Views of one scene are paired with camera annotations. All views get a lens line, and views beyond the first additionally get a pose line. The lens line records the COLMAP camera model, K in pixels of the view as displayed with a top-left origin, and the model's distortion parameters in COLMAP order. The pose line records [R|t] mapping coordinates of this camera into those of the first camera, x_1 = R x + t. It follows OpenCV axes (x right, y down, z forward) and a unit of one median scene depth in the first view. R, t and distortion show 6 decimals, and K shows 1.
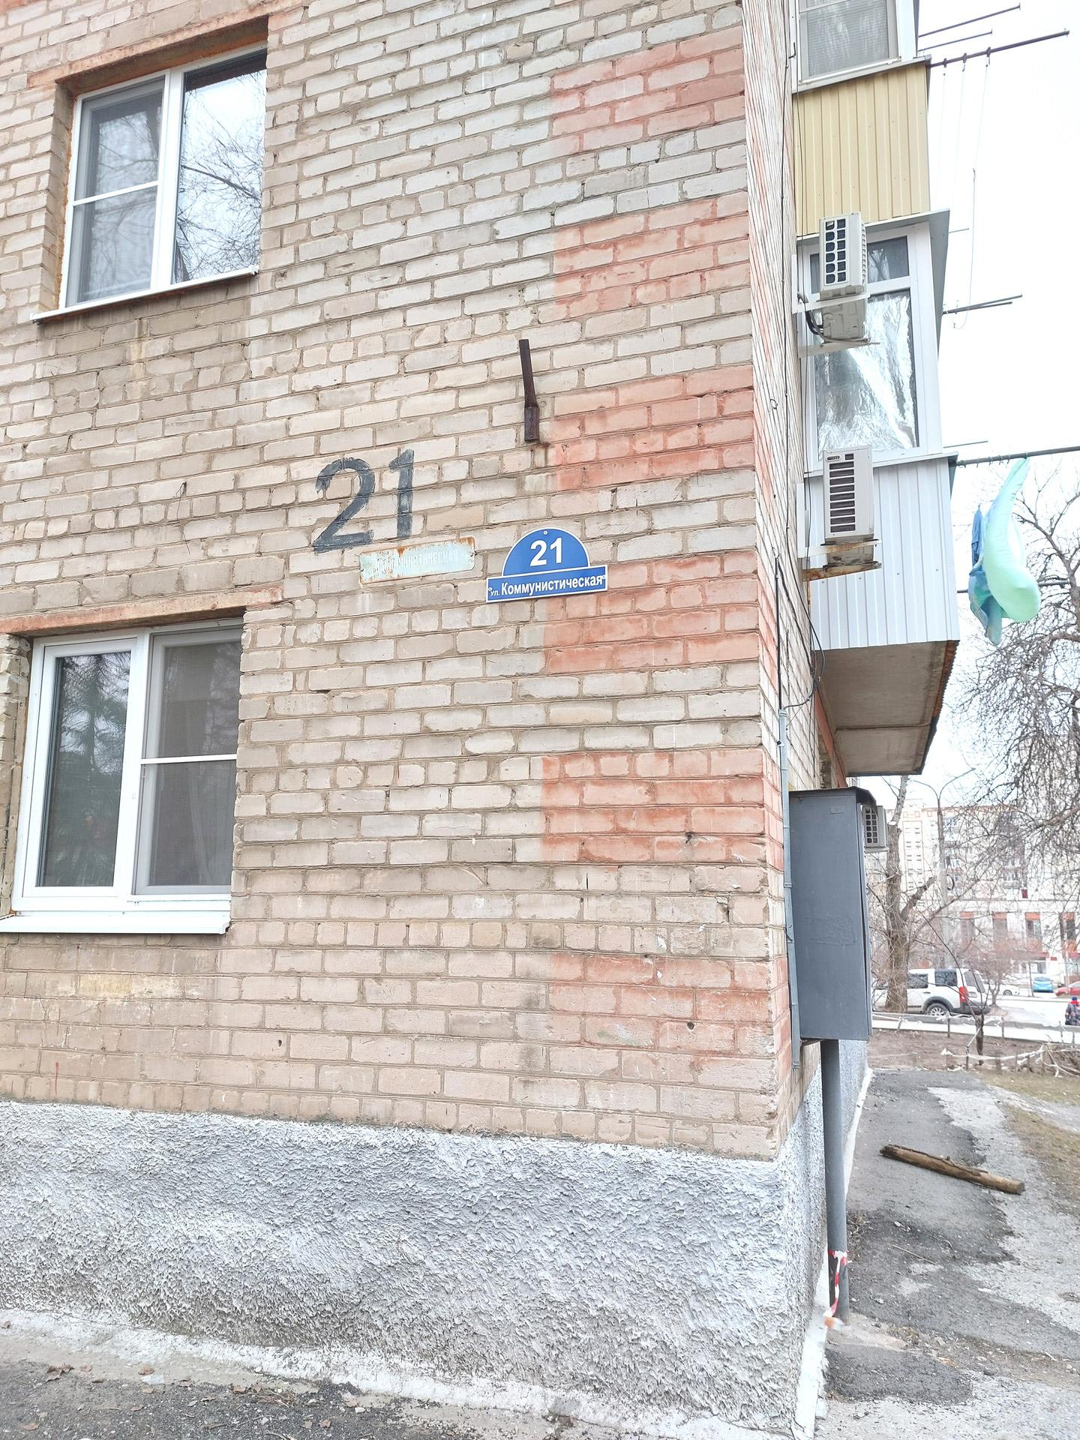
lens RADIAL K [[1019.6, 0, 540.8], [0, 1019.6, 724.1], [0, 0, 1]] dist [-0.001755, -0.000650]
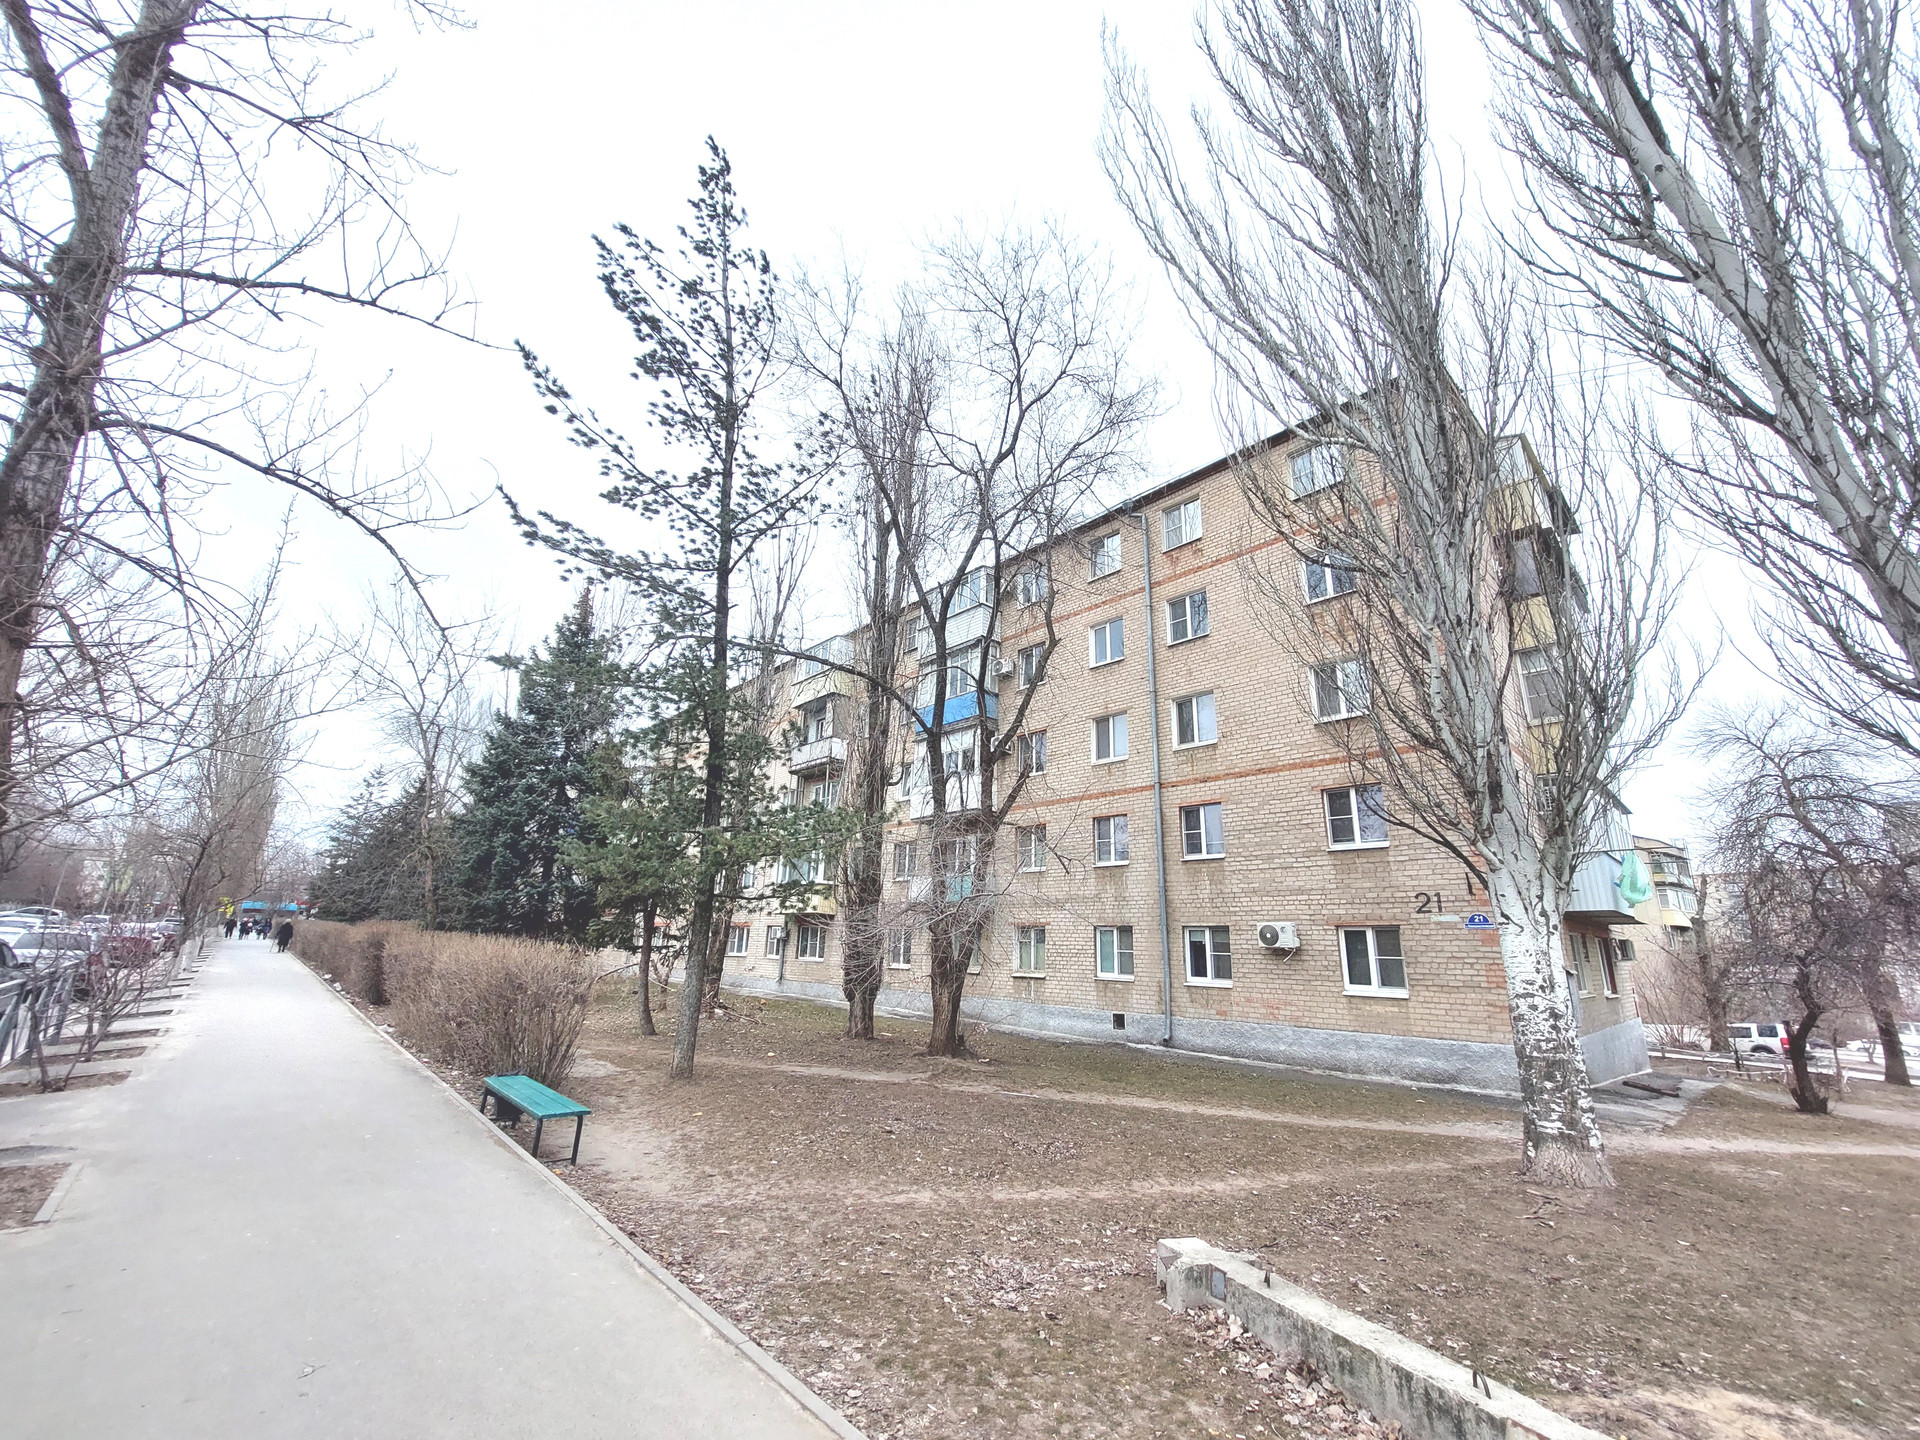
lens RADIAL K [[764.2, 0, 963.9], [0, 764.2, 723.5], [0, 0, 1]] dist [-0.018670, -0.000246]
pose [[0.878637, -0.113058, -0.463912, -0.340817], [0.060234, 0.990047, -0.127198, -0.720291], [0.473675, 0.083818, 0.876702, -3.106995]]
